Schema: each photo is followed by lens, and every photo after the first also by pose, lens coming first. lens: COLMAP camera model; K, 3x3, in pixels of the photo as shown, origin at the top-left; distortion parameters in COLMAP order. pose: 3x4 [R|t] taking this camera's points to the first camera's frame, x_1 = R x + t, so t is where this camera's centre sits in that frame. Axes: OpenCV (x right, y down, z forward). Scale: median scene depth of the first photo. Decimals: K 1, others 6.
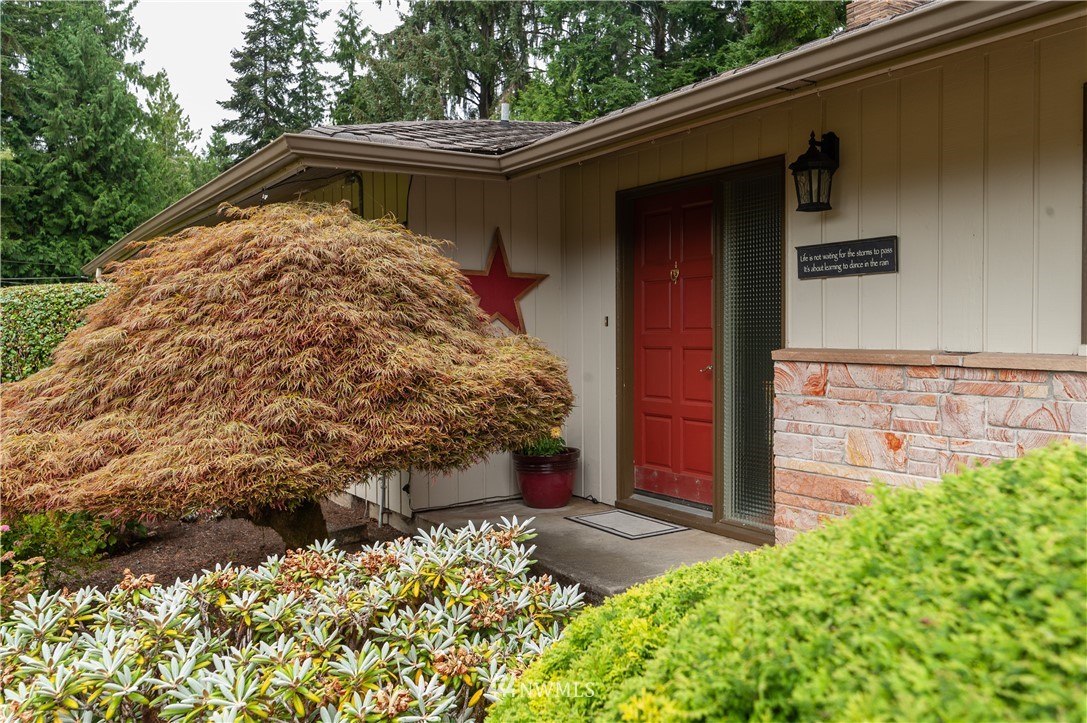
lens RADIAL K [[920.0, 0, 543.5], [0, 920.0, 361.5], [0, 0, 1]] dist [0.022477, 0.004298]
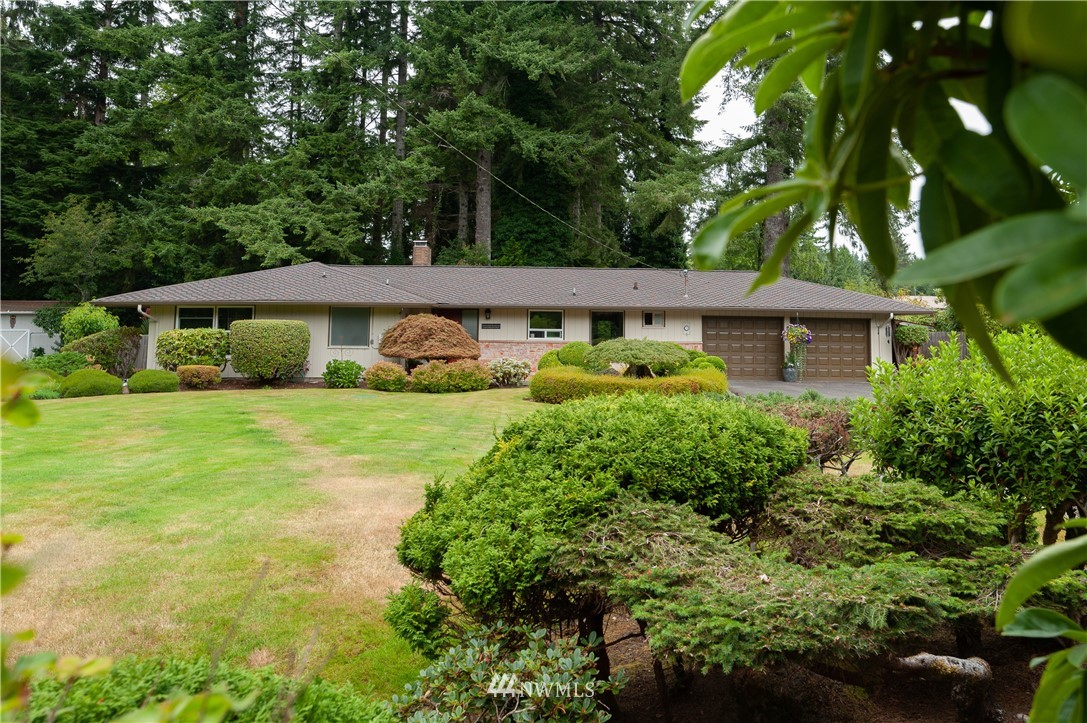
lens RADIAL K [[812.6, 0, 607.2], [0, 812.6, 263.6], [0, 0, 1]] dist [0.001280, 0.002124]
pose [[0.496259, 0.092712, 0.863210, -0.238852], [0.014475, 0.993260, -0.115001, 0.006800], [-0.868054, 0.069565, 0.491572, -0.143529]]
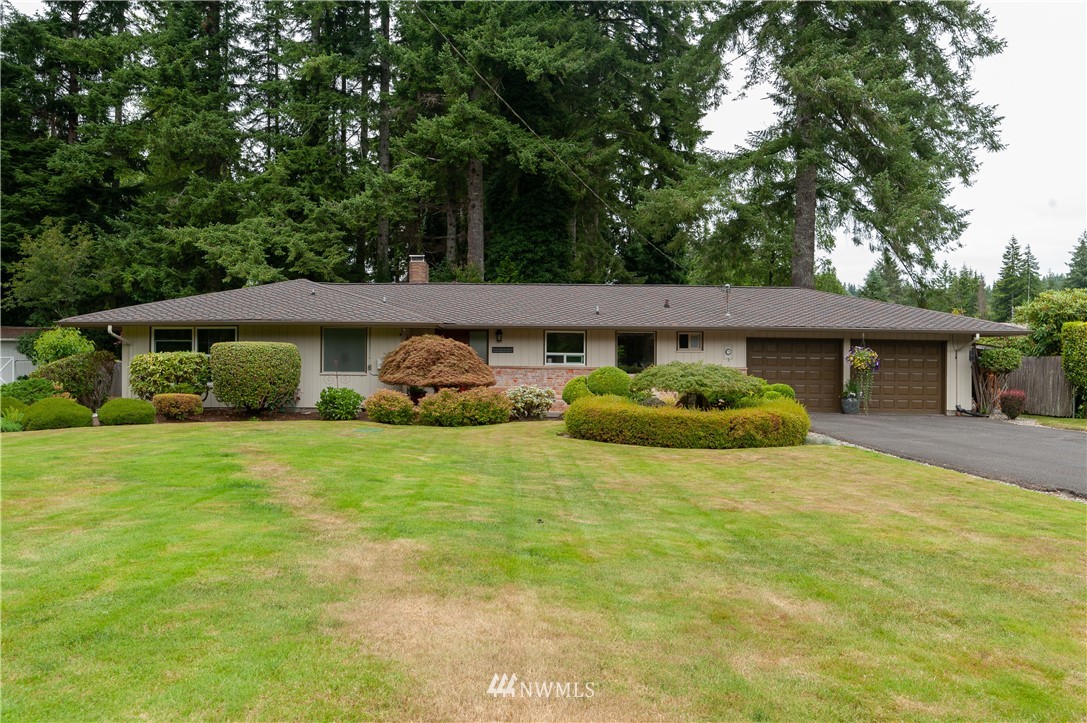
lens RADIAL K [[809.0, 0, 543.5], [0, 809.0, 361.5], [0, 0, 1]] dist [-0.003923, 0.001525]
pose [[0.537403, 0.019912, 0.843090, -0.210289], [0.012994, 0.999407, -0.031886, 0.006885], [-0.843225, 0.028091, 0.536826, -0.105940]]
